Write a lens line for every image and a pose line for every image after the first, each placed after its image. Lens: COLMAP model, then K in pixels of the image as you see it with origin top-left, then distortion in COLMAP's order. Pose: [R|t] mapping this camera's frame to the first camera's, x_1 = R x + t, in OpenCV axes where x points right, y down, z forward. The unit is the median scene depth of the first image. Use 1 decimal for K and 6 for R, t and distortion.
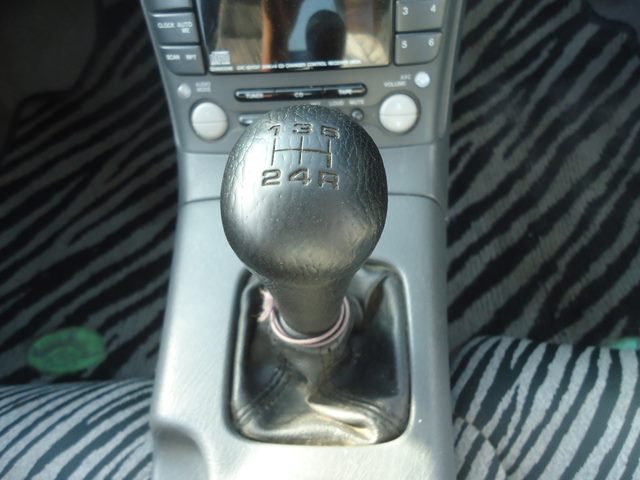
lens RADIAL K [[464.2, 0, 319.7], [0, 464.2, 237.4], [0, 0, 1]] dist [-0.004535, -0.005702]
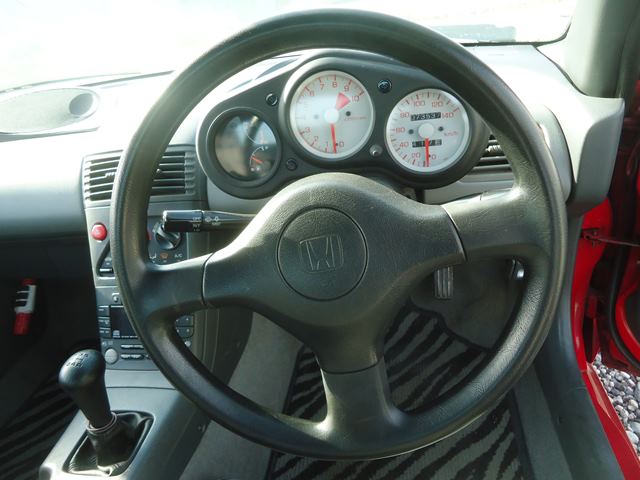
lens RADIAL K [[464.2, 0, 316.4], [0, 464.2, 235.4], [0, 0, 1]] dist [-0.004535, -0.005702]
pose [[0.988721, 0.007789, -0.149569, 1.188755], [-0.083314, 0.858478, -0.506037, 0.353683], [0.124460, 0.512791, 0.849444, -1.286157]]
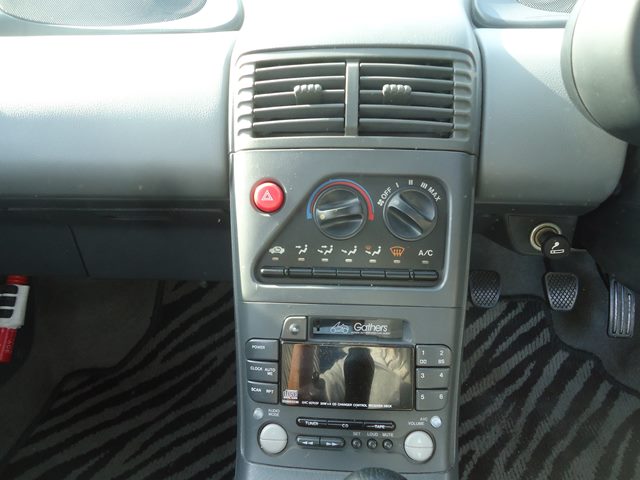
lens RADIAL K [[464.2, 0, 318.6], [0, 464.2, 236.4], [0, 0, 1]] dist [-0.004535, -0.005702]
pose [[0.996908, 0.077623, -0.012243, -0.133372], [-0.071899, 0.838109, -0.540744, -0.030658], [-0.031714, 0.539953, 0.841098, -0.387648]]
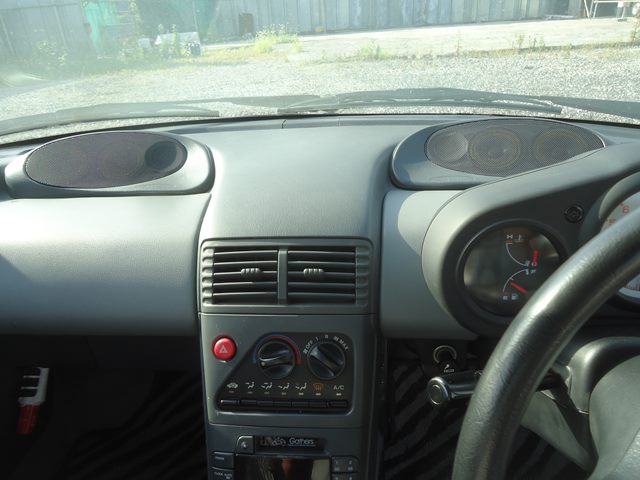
lens RADIAL K [[464.2, 0, 317.8], [0, 464.2, 233.8], [0, 0, 1]] dist [-0.004535, -0.005702]
pose [[0.998118, 0.051081, -0.033922, 0.094304], [-0.061315, 0.825384, -0.561232, -0.190116], [-0.000669, 0.562256, 0.826963, -1.070129]]
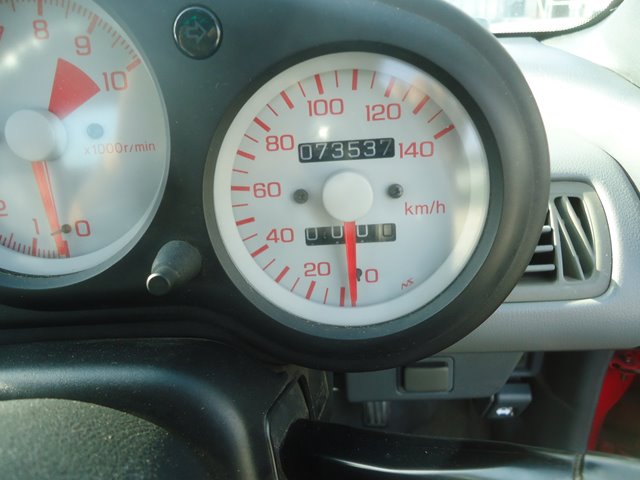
lens RADIAL K [[464.2, 0, 320.4], [0, 464.2, 243.5], [0, 0, 1]] dist [-0.004535, -0.005702]
pose [[0.999849, 0.007465, 0.015711, 1.291649], [0.002748, 0.824097, -0.566443, -0.543094], [-0.017176, 0.566400, 0.823951, -0.374255]]
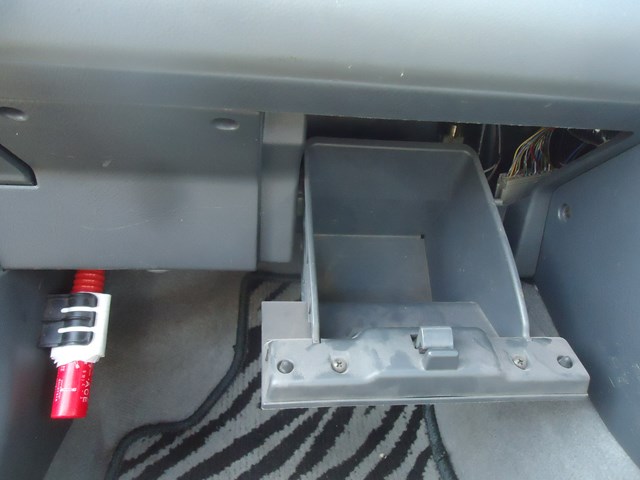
lens RADIAL K [[464.2, 0, 320.6], [0, 464.2, 240.2], [0, 0, 1]] dist [-0.004535, -0.005702]
pose [[0.978916, 0.082478, 0.186872, -1.331457], [0.049453, 0.791942, -0.608590, -0.183973], [-0.198188, 0.605000, 0.771166, 0.424120]]
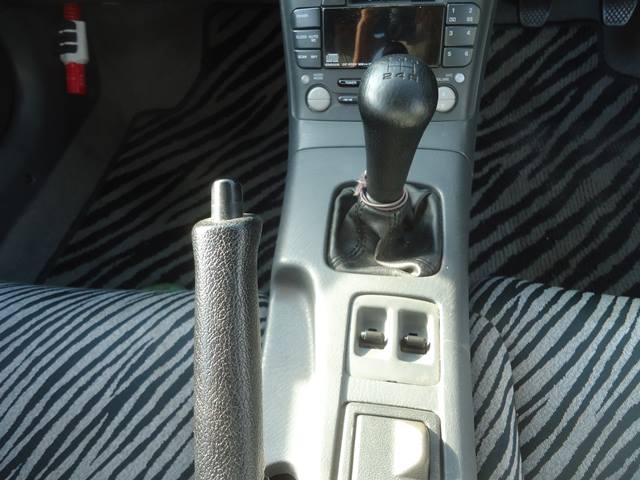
lens RADIAL K [[464.2, 0, 317.7], [0, 464.2, 235.9], [0, 0, 1]] dist [-0.004535, -0.005702]
pose [[0.993955, 0.075750, -0.079471, -0.079954], [-0.084872, 0.989319, -0.118509, 0.368221], [0.069646, 0.124538, 0.989768, -0.455586]]
